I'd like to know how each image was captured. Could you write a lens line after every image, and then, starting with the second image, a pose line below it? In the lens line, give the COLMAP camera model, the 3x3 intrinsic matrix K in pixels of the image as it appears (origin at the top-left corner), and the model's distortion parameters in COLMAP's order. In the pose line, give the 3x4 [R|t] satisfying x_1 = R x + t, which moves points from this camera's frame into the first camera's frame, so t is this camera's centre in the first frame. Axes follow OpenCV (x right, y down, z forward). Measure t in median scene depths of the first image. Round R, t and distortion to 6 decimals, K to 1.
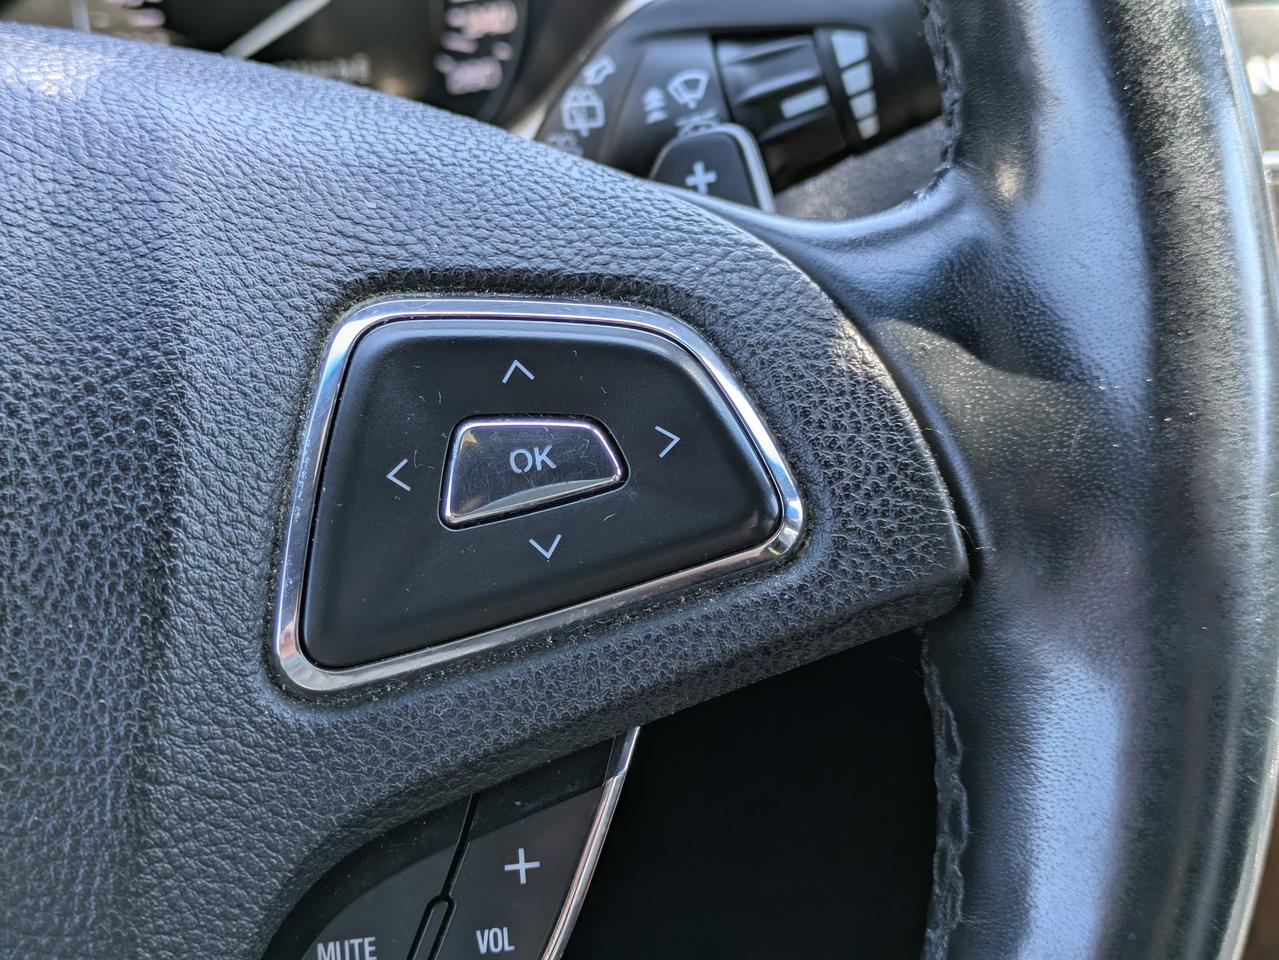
lens RADIAL K [[1919.5, 0, 639.5], [0, 1919.5, 480.0], [0, 0, 1]] dist [0.031951, 0.016993]
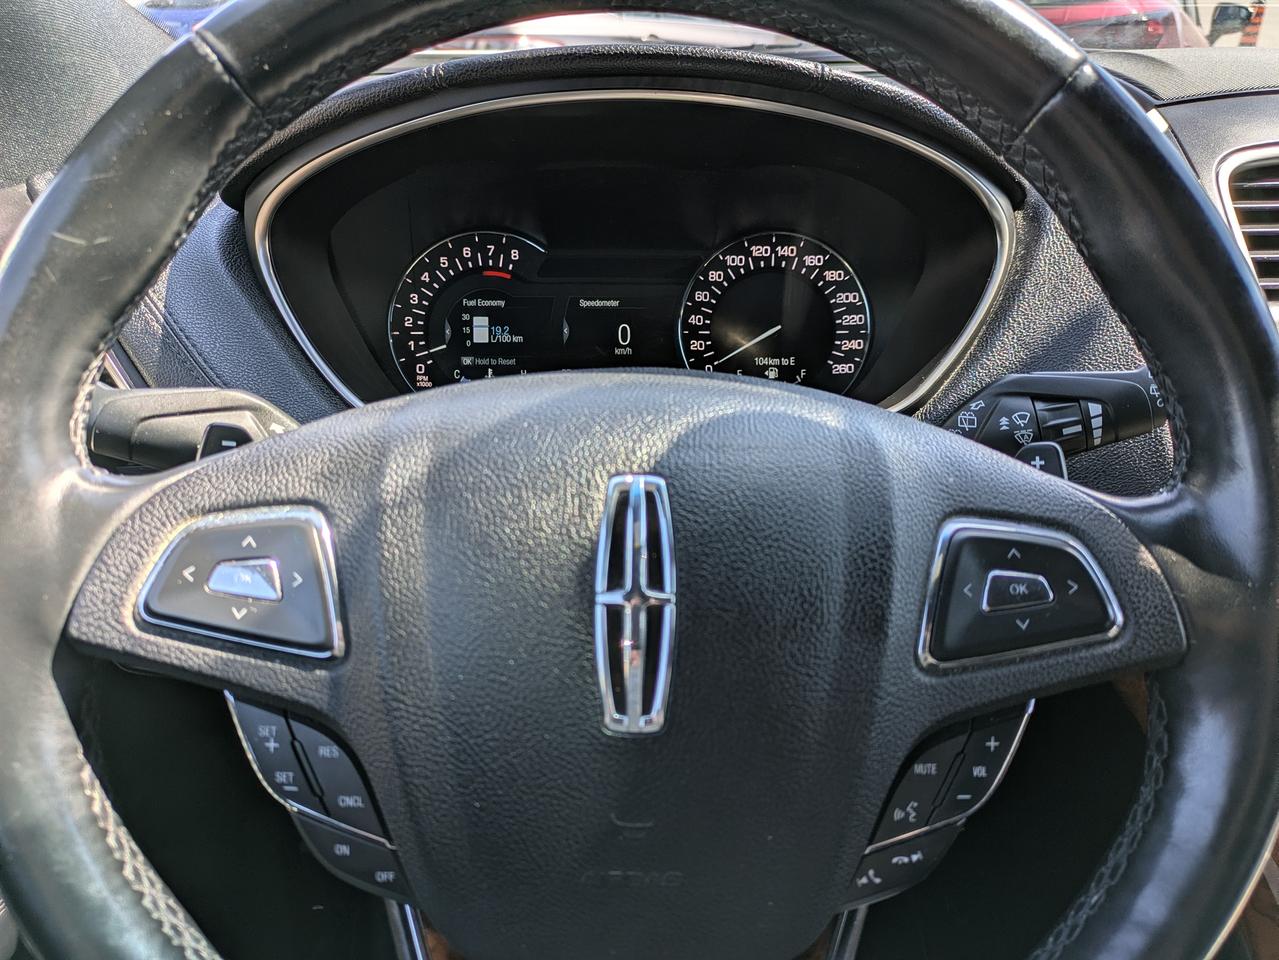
lens RADIAL K [[939.1, 0, 641.9], [0, 939.1, 498.2], [0, 0, 1]] dist [0.014739, 0.001821]
pose [[0.990463, 0.102826, -0.091705, -0.445213], [-0.102452, 0.994699, 0.008785, -0.089614], [0.092123, 0.000694, 0.995747, -0.299762]]
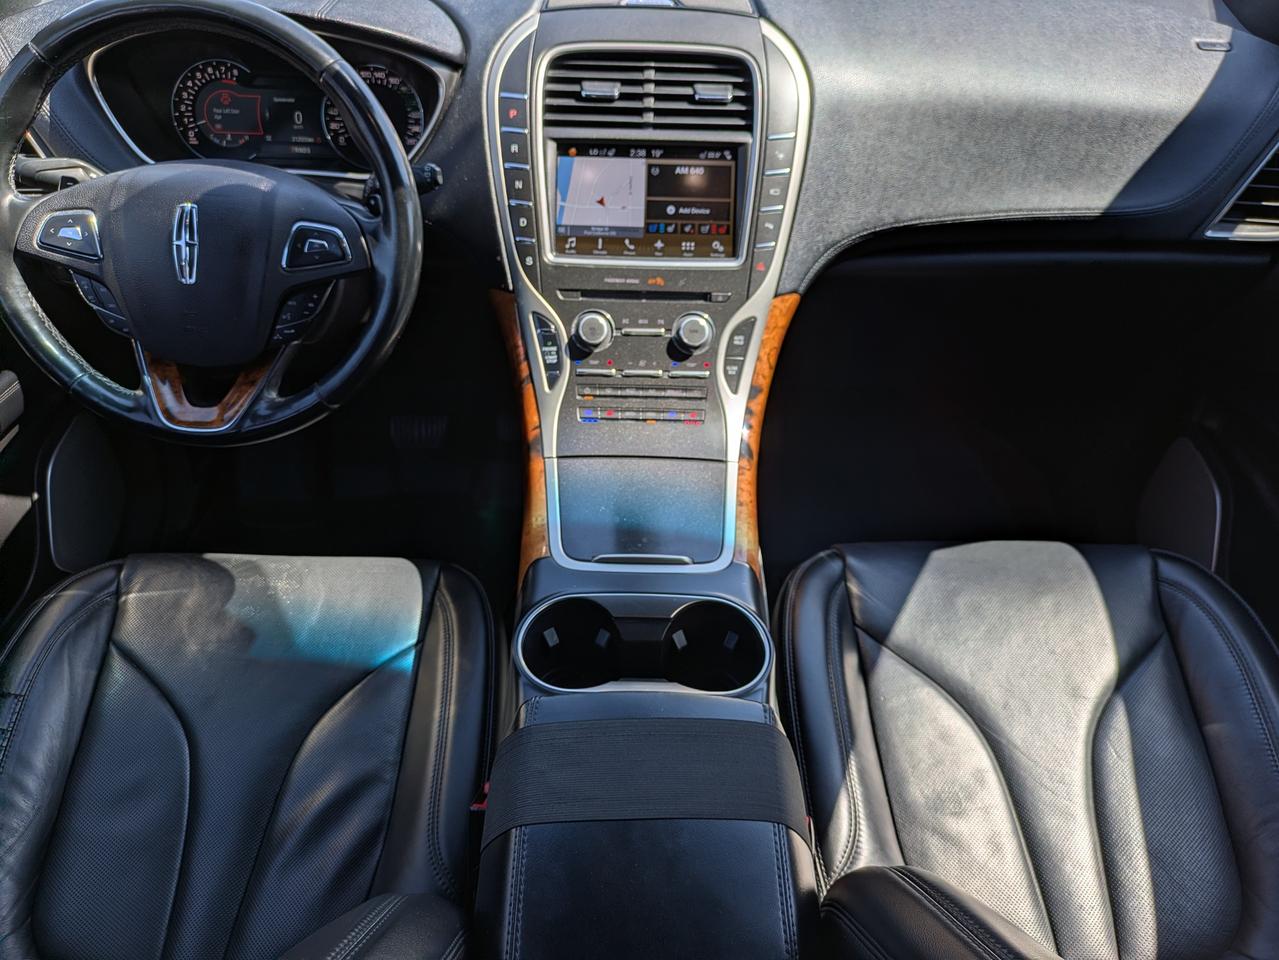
lens RADIAL K [[924.5, 0, 614.3], [0, 924.5, 456.7], [0, 0, 1]] dist [0.003142, -0.000441]
pose [[0.984208, 0.163140, -0.068697, 1.558550], [-0.137808, 0.949742, 0.281069, -0.426458], [0.111098, -0.267163, 0.957226, -2.769821]]
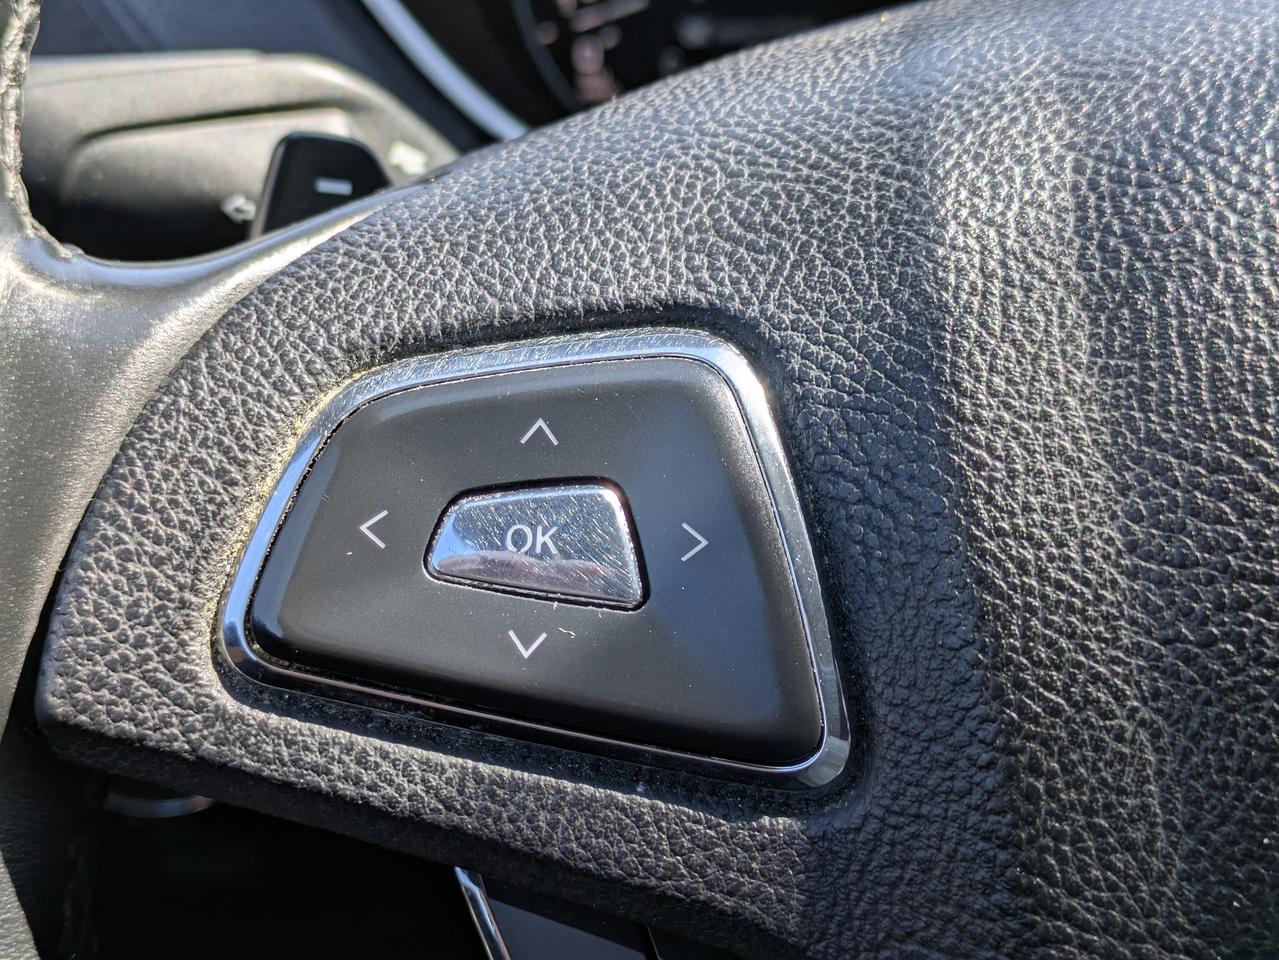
lens RADIAL K [[1919.5, 0, 639.5], [0, 1919.5, 480.0], [0, 0, 1]] dist [0.031951, 0.016993]
pose [[0.979730, 0.087949, -0.179986, -0.863293], [-0.077931, 0.995029, 0.062005, -0.004322], [0.184545, -0.046722, 0.981713, 0.059229]]
